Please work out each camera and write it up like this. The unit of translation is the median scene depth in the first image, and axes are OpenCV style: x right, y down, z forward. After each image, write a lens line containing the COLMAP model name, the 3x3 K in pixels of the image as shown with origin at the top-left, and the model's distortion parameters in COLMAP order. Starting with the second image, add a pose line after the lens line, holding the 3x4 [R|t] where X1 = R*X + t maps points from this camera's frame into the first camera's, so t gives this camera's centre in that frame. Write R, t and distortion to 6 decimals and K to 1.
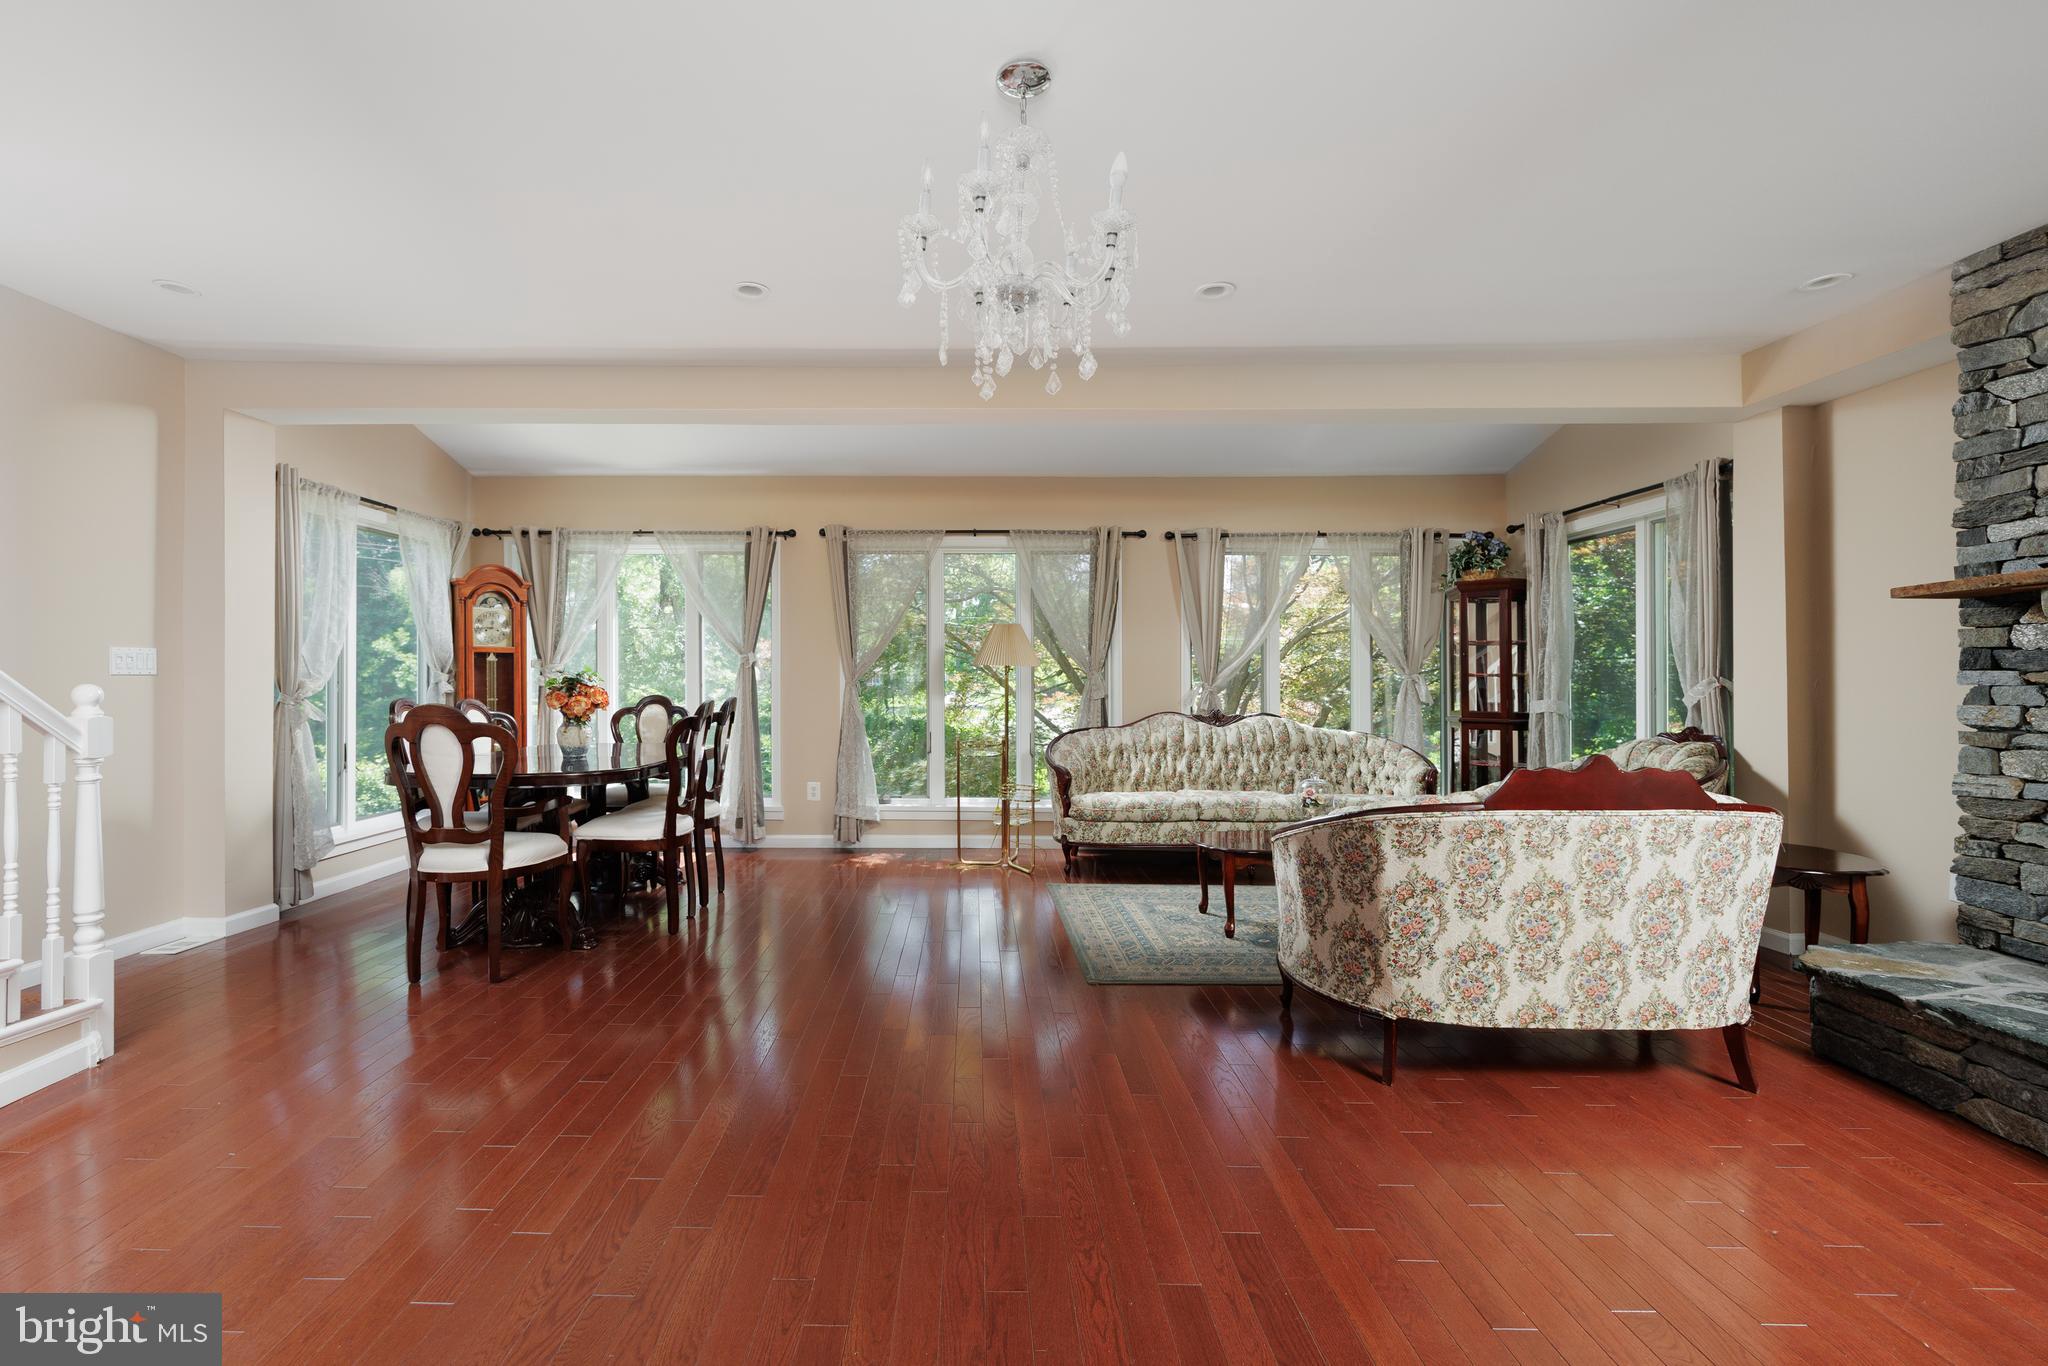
lens RADIAL K [[887.1, 0, 967.0], [0, 887.1, 665.8], [0, 0, 1]] dist [-0.000736, -0.000372]
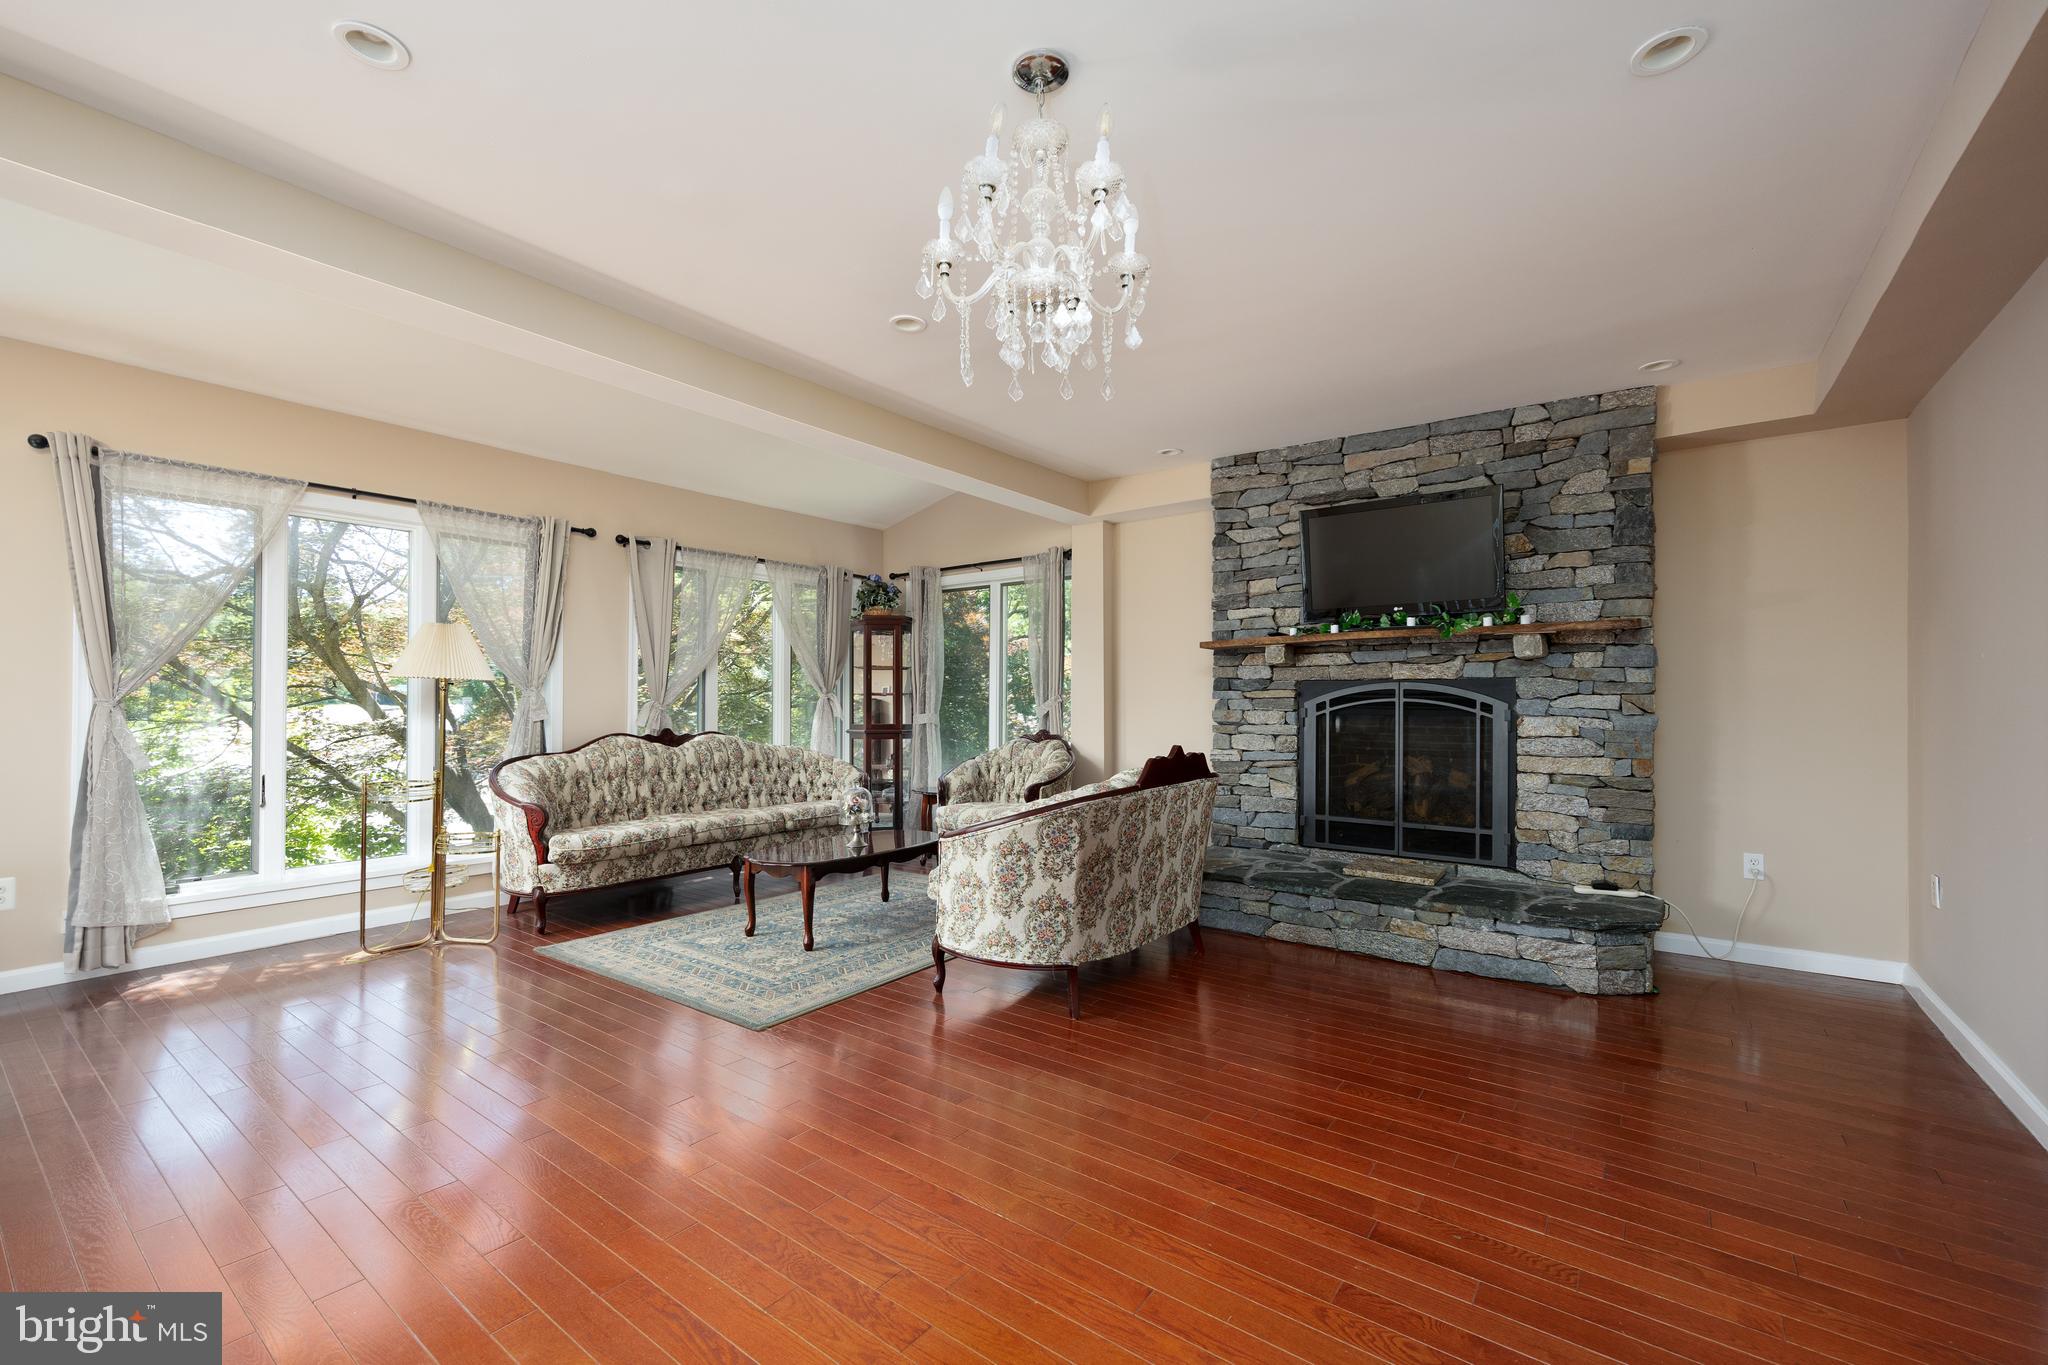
lens RADIAL K [[842.5, 0, 1020.7], [0, 842.5, 689.0], [0, 0, 1]] dist [0.000717, 0.000455]
pose [[0.588141, 0.010481, 0.808691, -0.248096], [-0.010191, 0.999933, -0.005548, 0.007868], [-0.808694, -0.004978, 0.588208, 0.173961]]
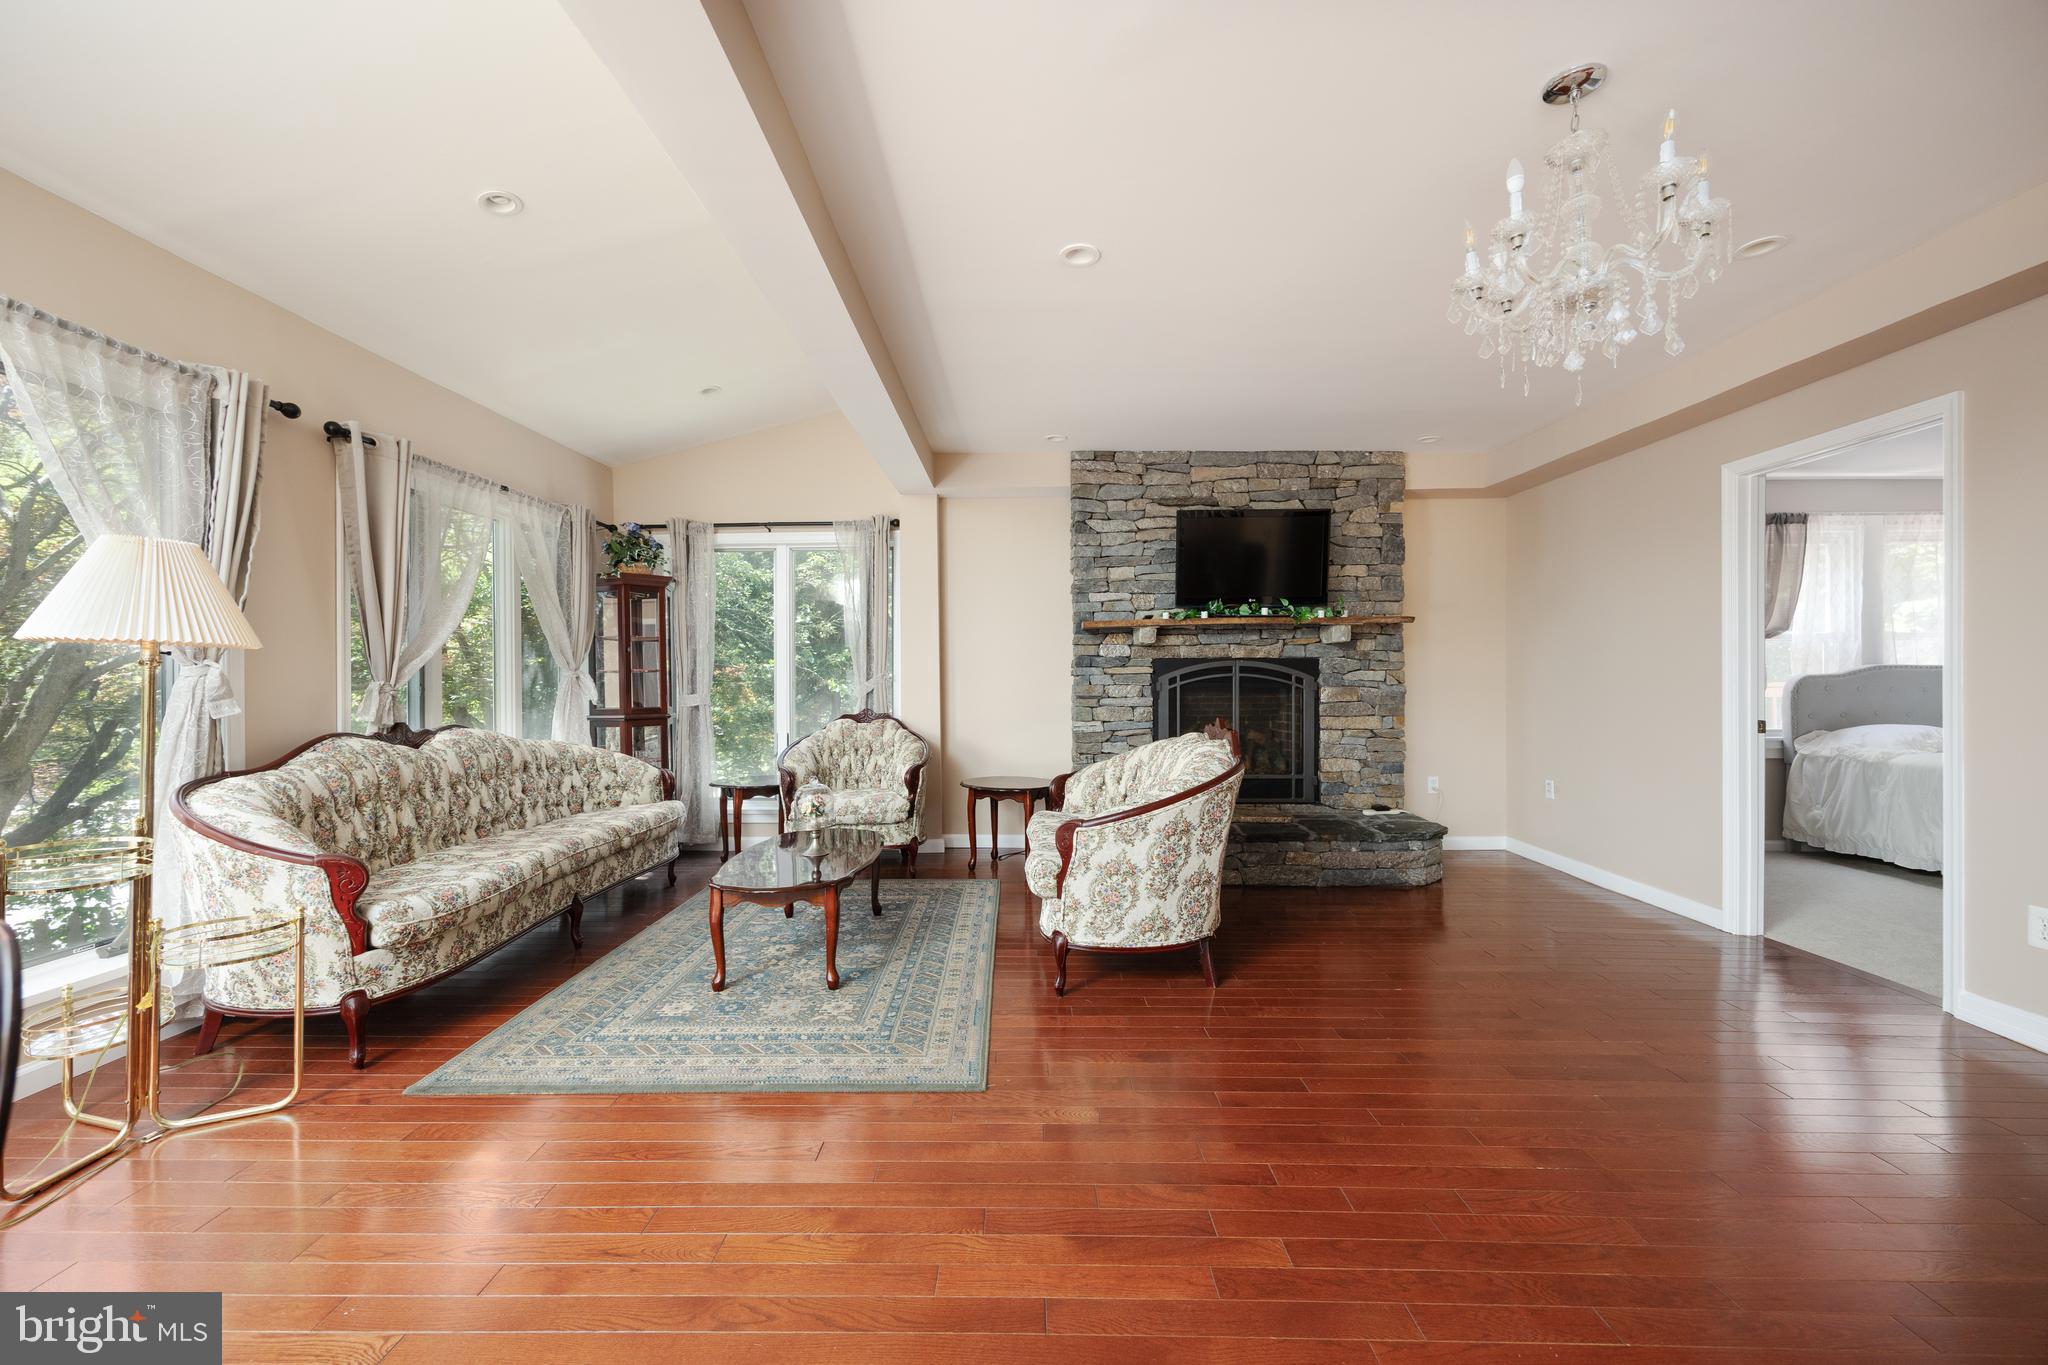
lens RADIAL K [[800.0, 0, 1011.5], [0, 800.0, 673.9], [0, 0, 1]] dist [0.001612, -0.000288]
pose [[0.010028, -0.000614, 0.999950, -0.318694], [-0.007383, 0.999973, 0.000688, 0.010250], [-0.999922, -0.007389, 0.010023, 0.601698]]
